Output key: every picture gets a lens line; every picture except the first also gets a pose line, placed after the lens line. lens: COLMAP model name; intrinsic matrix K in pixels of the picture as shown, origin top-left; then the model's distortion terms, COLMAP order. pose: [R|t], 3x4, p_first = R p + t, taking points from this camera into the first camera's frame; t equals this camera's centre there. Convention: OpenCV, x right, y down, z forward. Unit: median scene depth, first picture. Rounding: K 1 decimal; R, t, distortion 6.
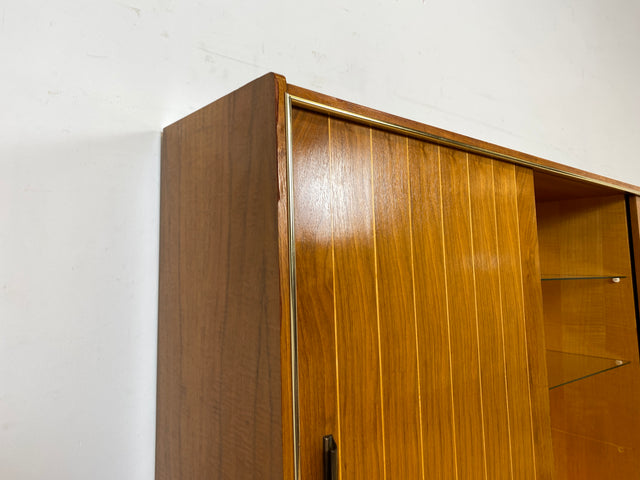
lens RADIAL K [[487.6, 0, 312.7], [0, 487.6, 229.5], [0, 0, 1]] dist [0.037213, -0.045766]
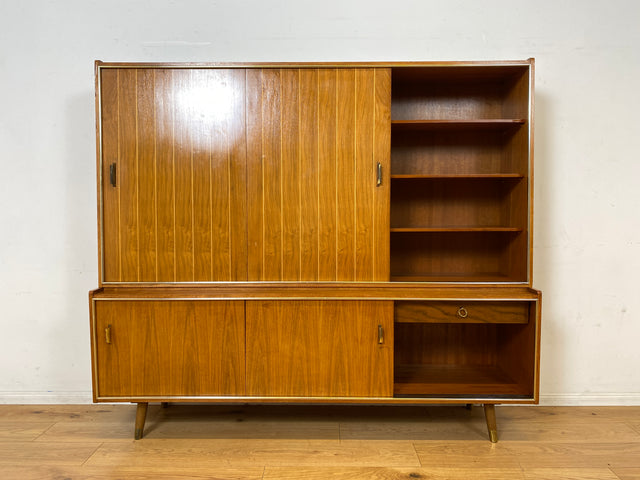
lens RADIAL K [[487.6, 0, 320.9], [0, 487.6, 245.6], [0, 0, 1]] dist [0.037213, -0.045766]
pose [[0.766697, 0.040866, -0.640707, 2.920437], [0.049814, 0.991177, 0.122830, 0.546675], [0.640073, -0.126090, 0.757897, -0.678406]]
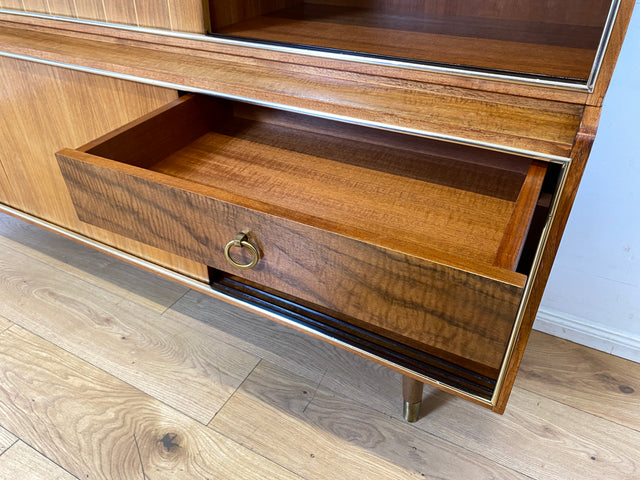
lens RADIAL K [[487.6, 0, 312.6], [0, 487.6, 240.2], [0, 0, 1]] dist [0.037213, -0.045766]
pose [[0.364604, 0.522721, -0.770601, 2.581819], [0.076824, 0.807861, 0.584345, 0.888676], [0.927988, -0.272255, 0.254392, 1.638088]]
